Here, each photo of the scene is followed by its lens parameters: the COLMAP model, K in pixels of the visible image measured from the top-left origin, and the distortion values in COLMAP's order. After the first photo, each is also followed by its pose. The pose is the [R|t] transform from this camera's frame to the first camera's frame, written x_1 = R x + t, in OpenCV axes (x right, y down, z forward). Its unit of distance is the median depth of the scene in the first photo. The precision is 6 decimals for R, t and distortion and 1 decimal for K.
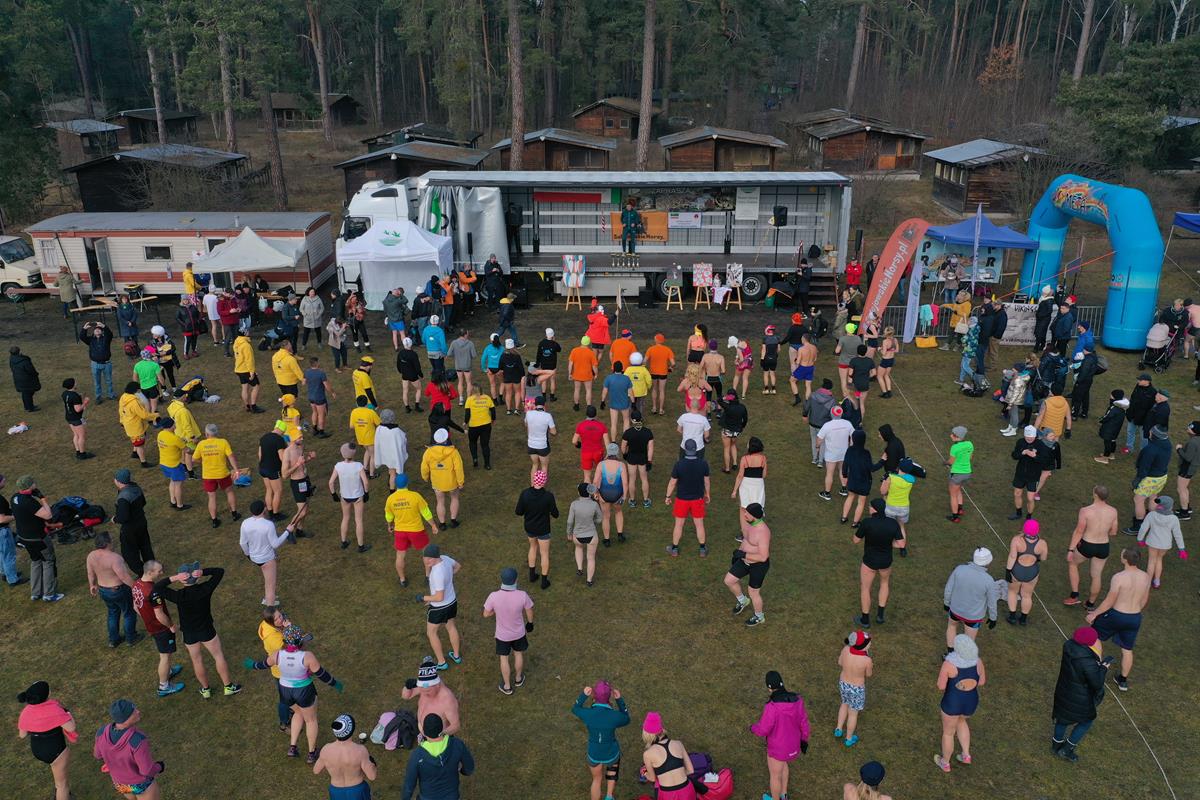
lens RADIAL K [[943.0, 0, 596.1], [0, 943.0, 397.4], [0, 0, 1]] dist [-0.010019, -0.000654]
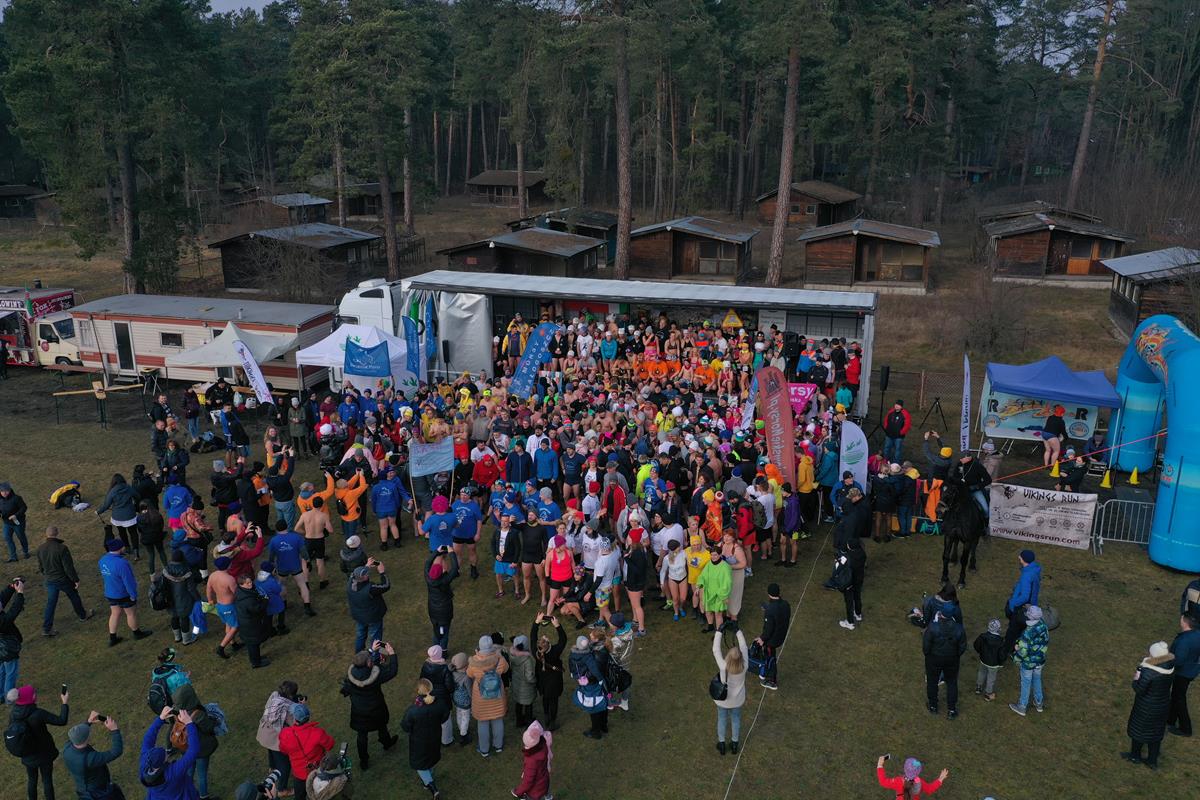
lens RADIAL K [[943.0, 0, 595.4], [0, 943.0, 398.4], [0, 0, 1]] dist [-0.010019, -0.000654]
pose [[0.958968, 0.079908, -0.272021, 0.249965], [-0.098843, 0.993491, -0.056610, -0.074750], [0.265727, 0.081175, 0.960625, 0.139156]]
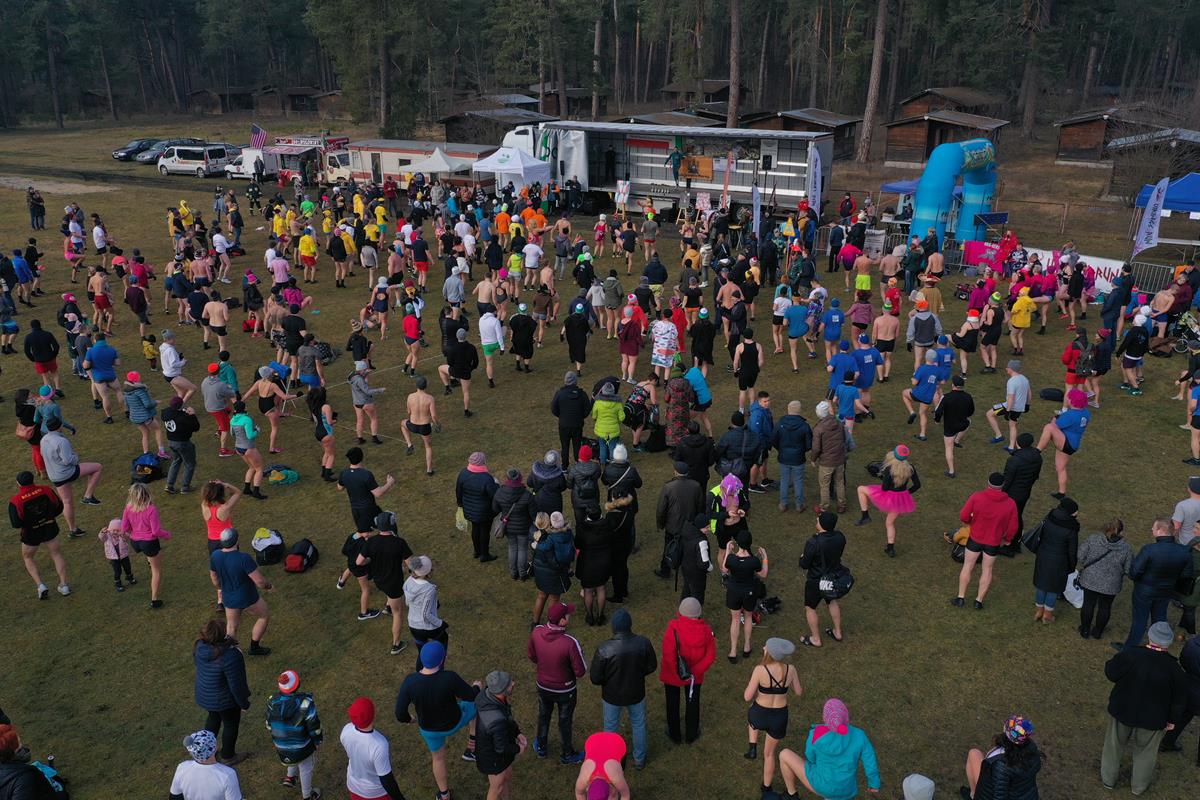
lens RADIAL K [[943.0, 0, 596.4], [0, 943.0, 398.0], [0, 0, 1]] dist [-0.010019, -0.000654]
pose [[0.862655, 0.175369, -0.474418, 0.645846], [-0.173015, 0.983698, 0.049025, 0.106026], [0.475282, 0.039789, 0.878933, -0.256019]]
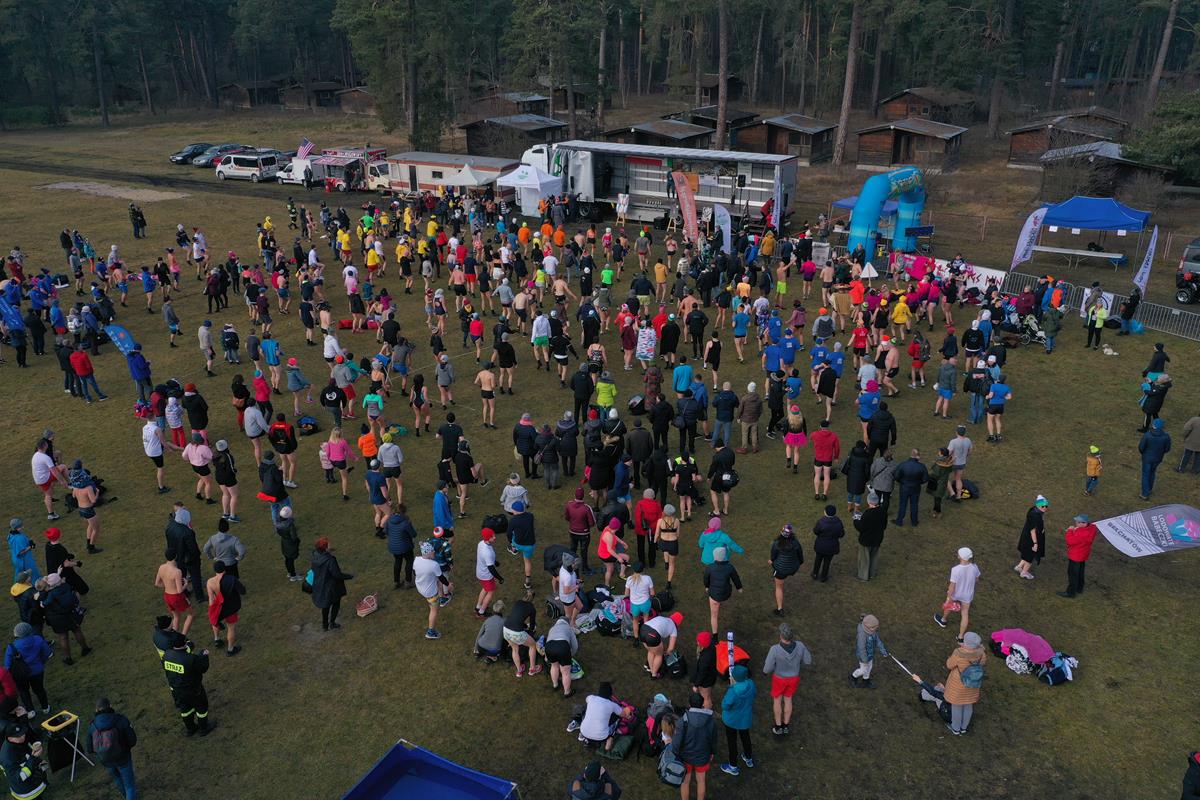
lens RADIAL K [[943.0, 0, 596.5], [0, 943.0, 399.6], [0, 0, 1]] dist [-0.010019, -0.000654]
pose [[0.859689, 0.187794, -0.475046, 0.779315], [-0.171100, 0.982113, 0.078609, 0.085989], [0.481311, 0.013701, 0.876443, -0.499046]]
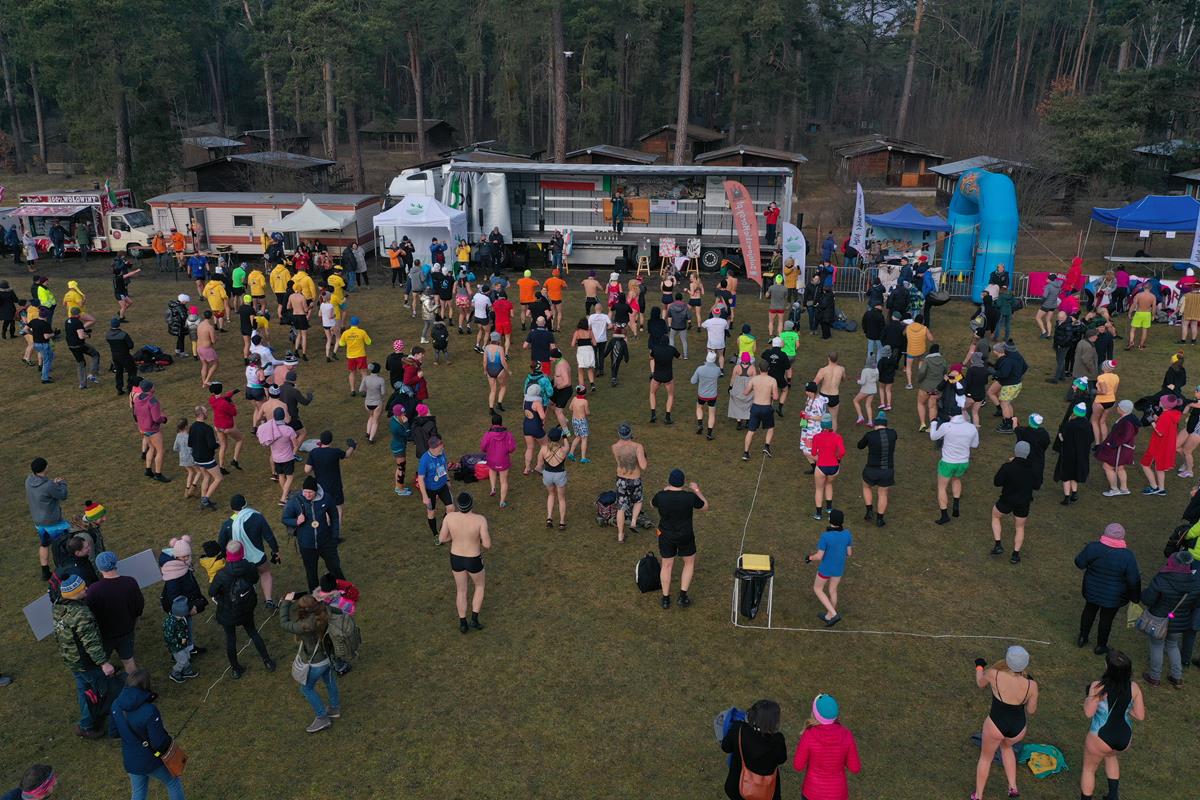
lens RADIAL K [[943.0, 0, 596.5], [0, 943.0, 398.3], [0, 0, 1]] dist [-0.010019, -0.000654]
pose [[0.992937, 0.041718, -0.111062, 0.156978], [-0.045810, 0.998352, -0.034550, 0.105393], [0.109437, 0.039394, 0.993213, -0.201183]]
